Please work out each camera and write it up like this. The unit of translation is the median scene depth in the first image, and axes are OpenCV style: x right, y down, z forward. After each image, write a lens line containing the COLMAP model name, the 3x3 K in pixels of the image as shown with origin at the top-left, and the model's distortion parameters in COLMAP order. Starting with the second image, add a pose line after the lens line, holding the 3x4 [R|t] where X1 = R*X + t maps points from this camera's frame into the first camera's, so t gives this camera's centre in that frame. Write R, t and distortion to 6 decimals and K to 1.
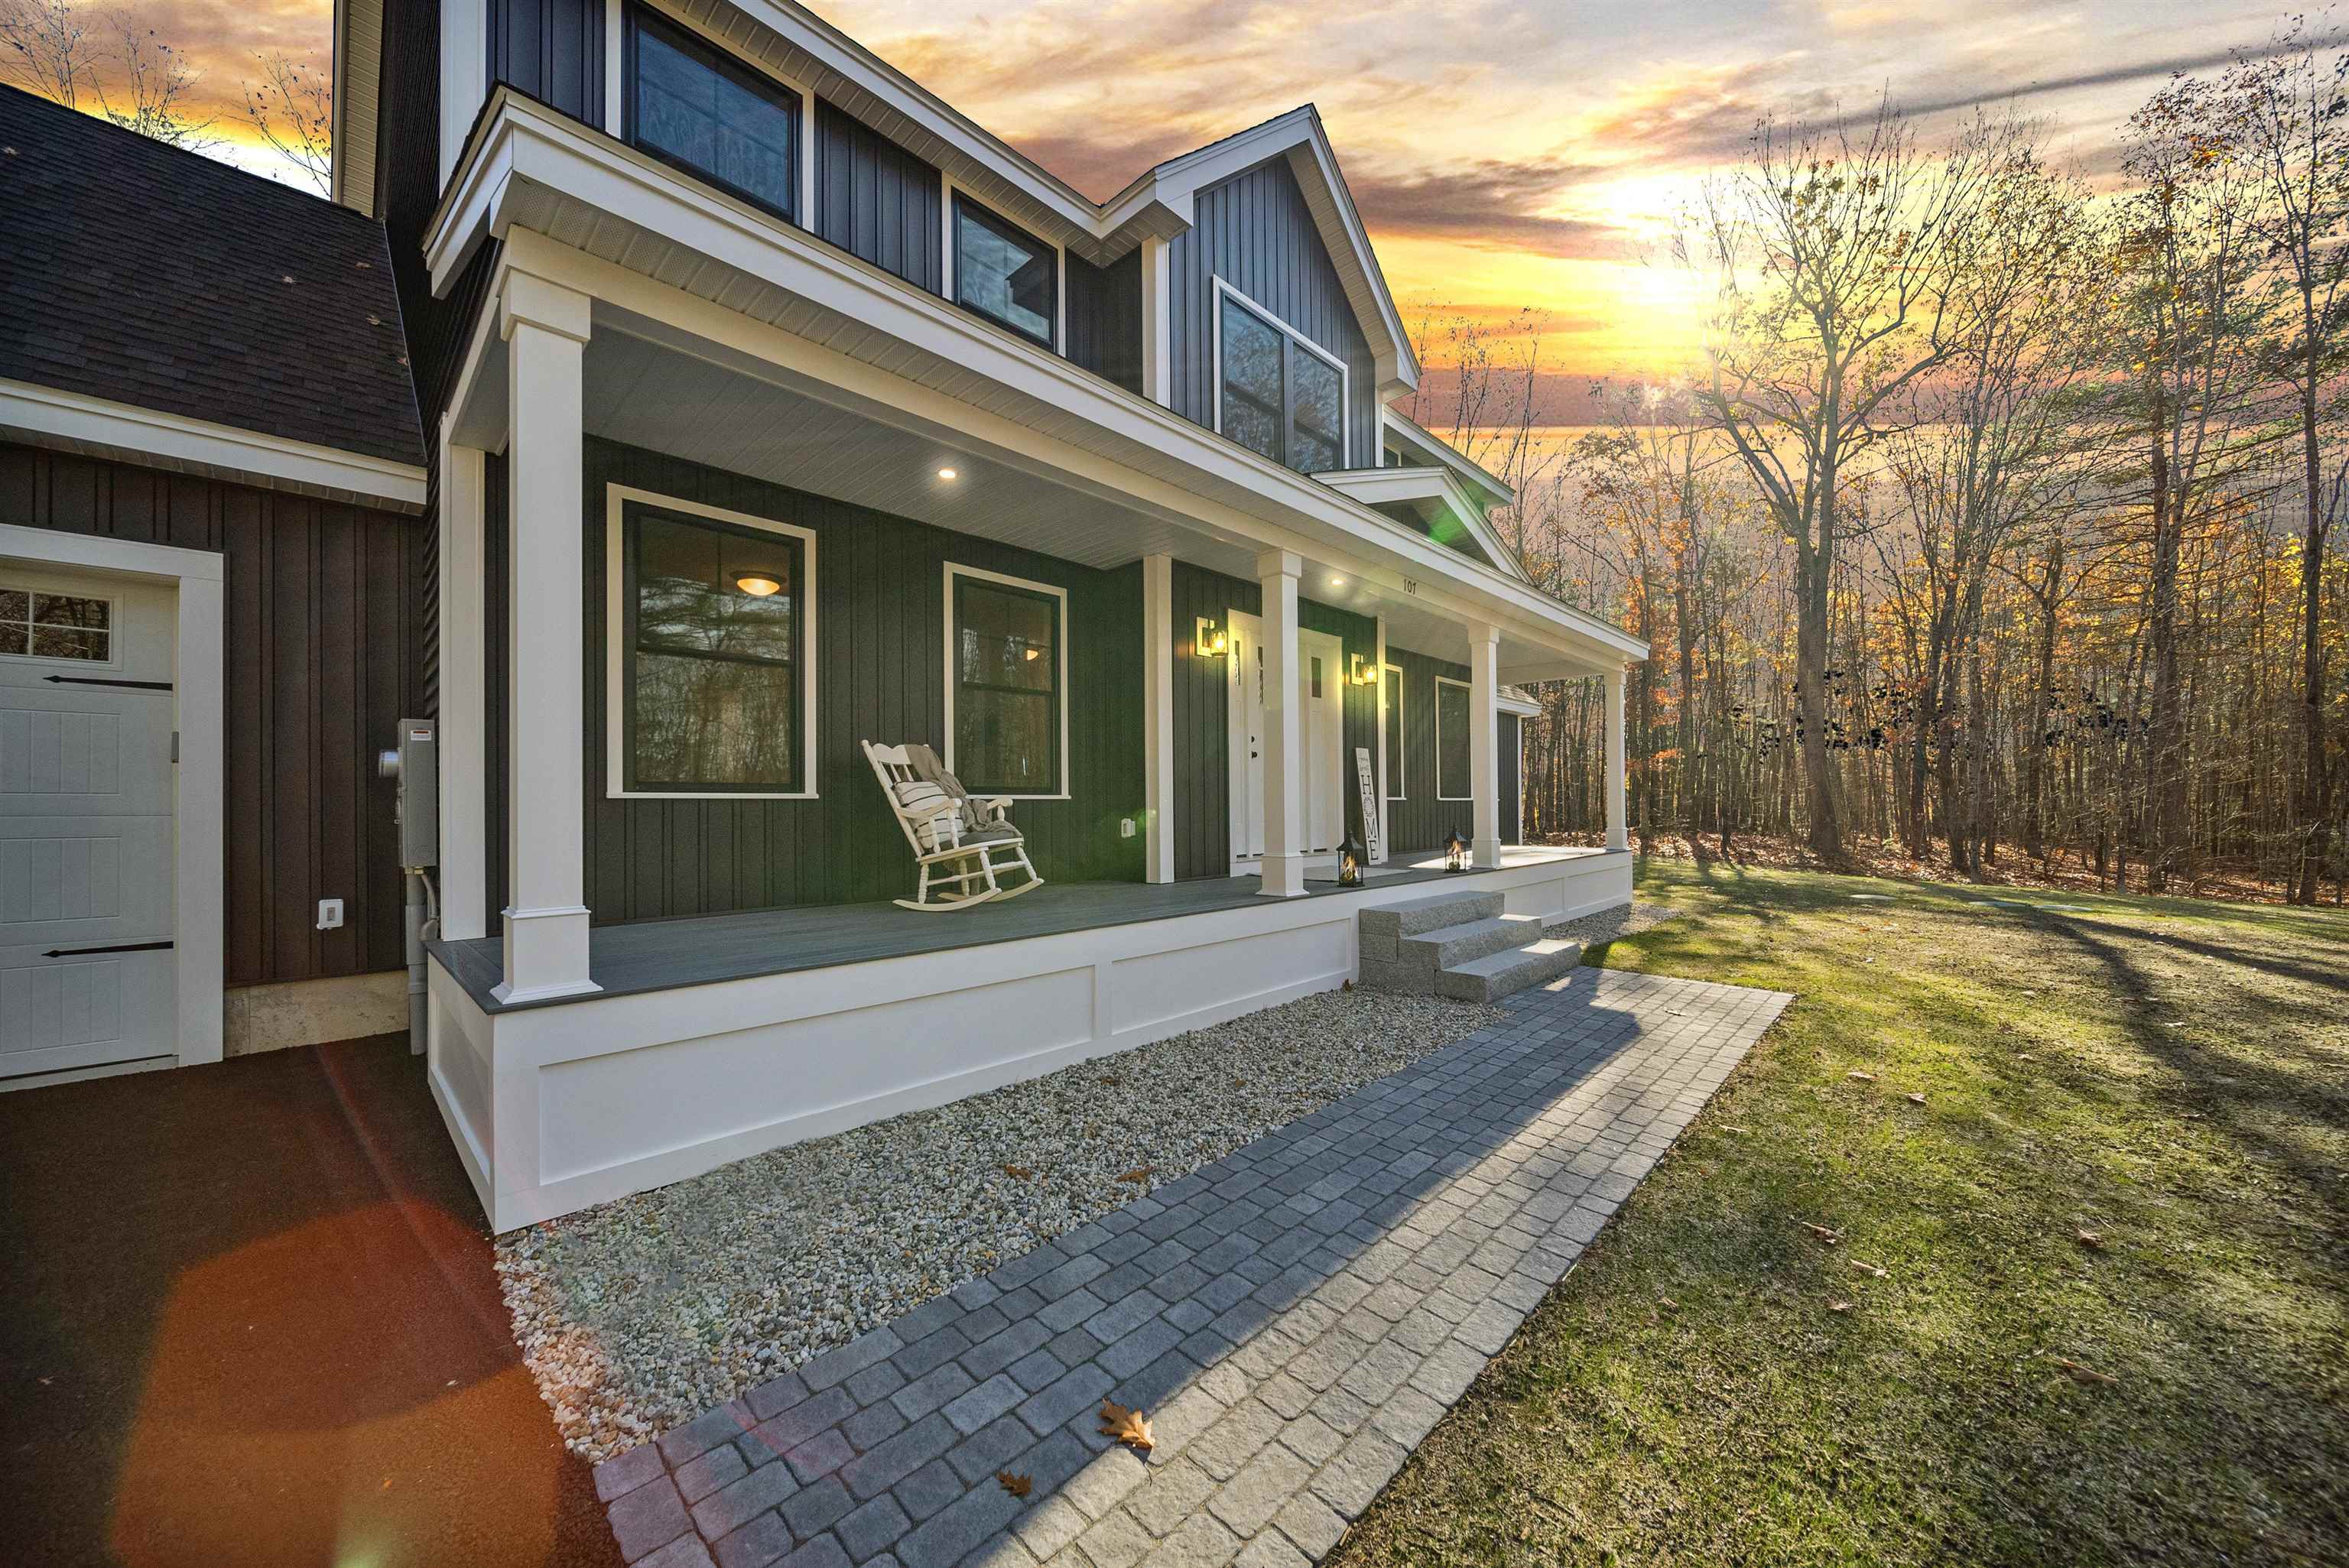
lens RADIAL K [[835.5, 0, 1170.1], [0, 835.5, 795.6], [0, 0, 1]] dist [-0.000190, 0.000041]
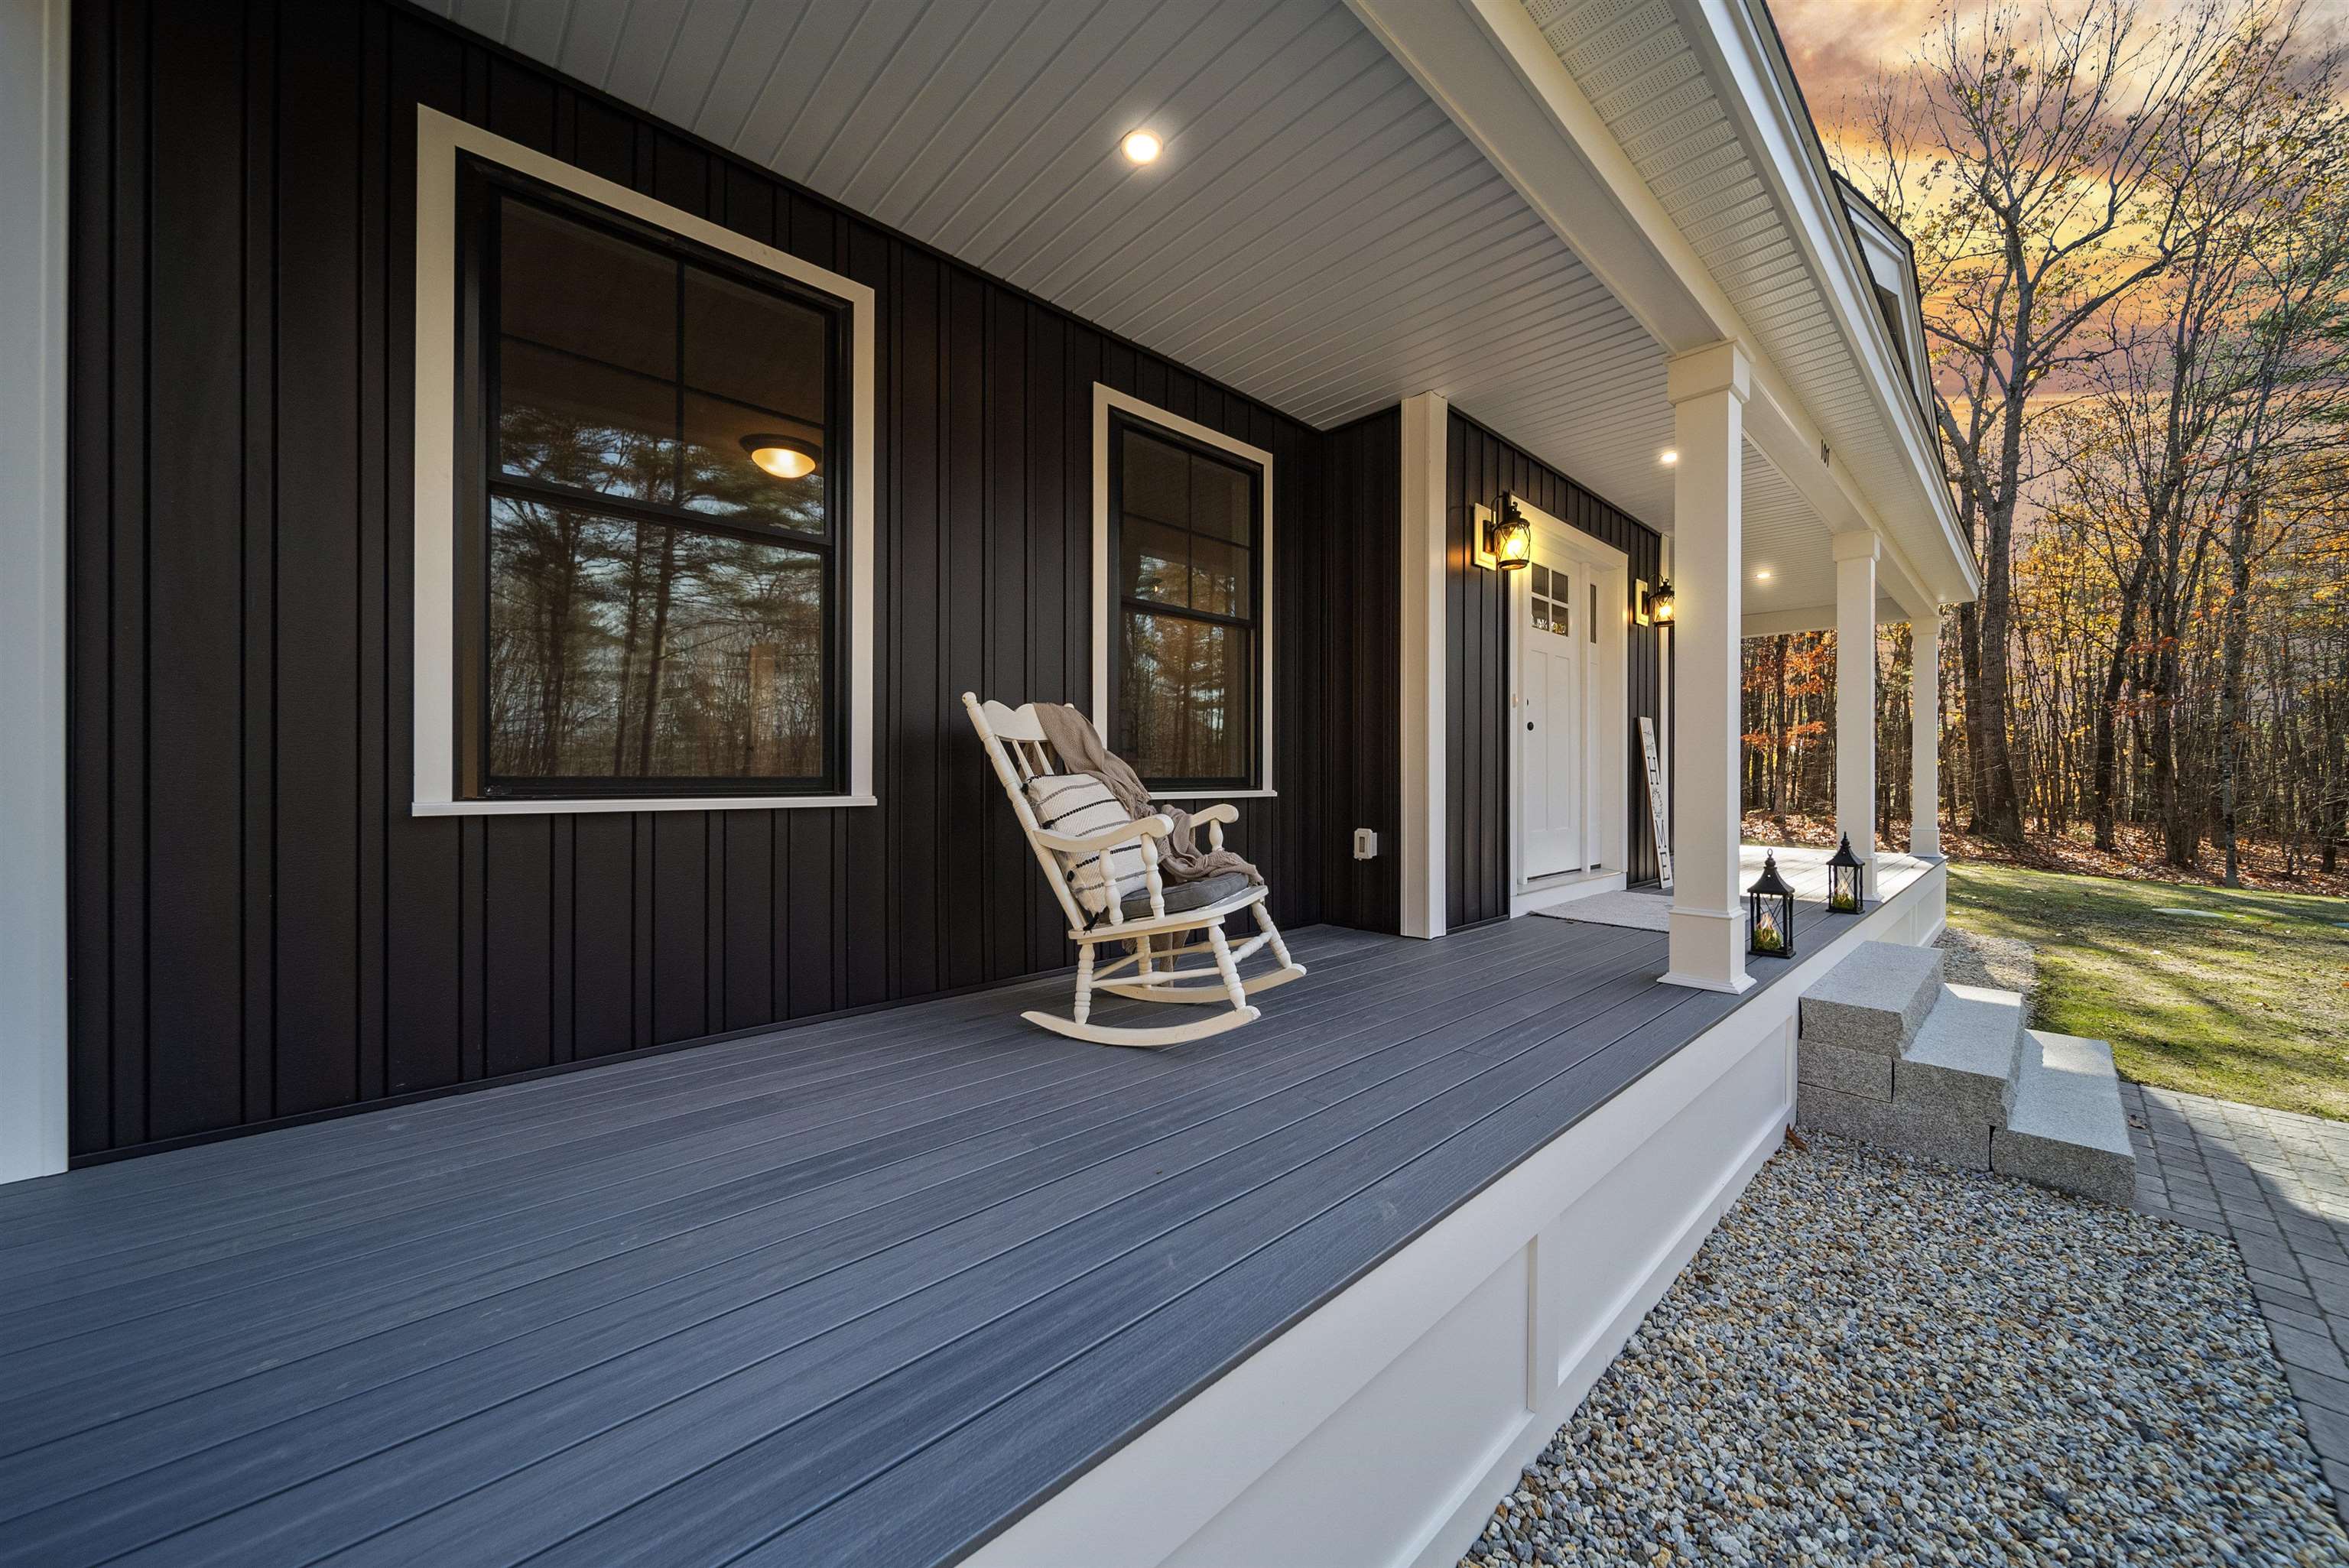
lens RADIAL K [[835.5, 0, 1178.4], [0, 835.5, 774.4], [0, 0, 1]] dist [-0.000190, 0.000041]
pose [[0.999057, 0.011119, -0.041963, -0.209671], [-0.010574, 0.999857, 0.013185, -0.024468], [0.042104, -0.012729, 0.999032, 0.484034]]
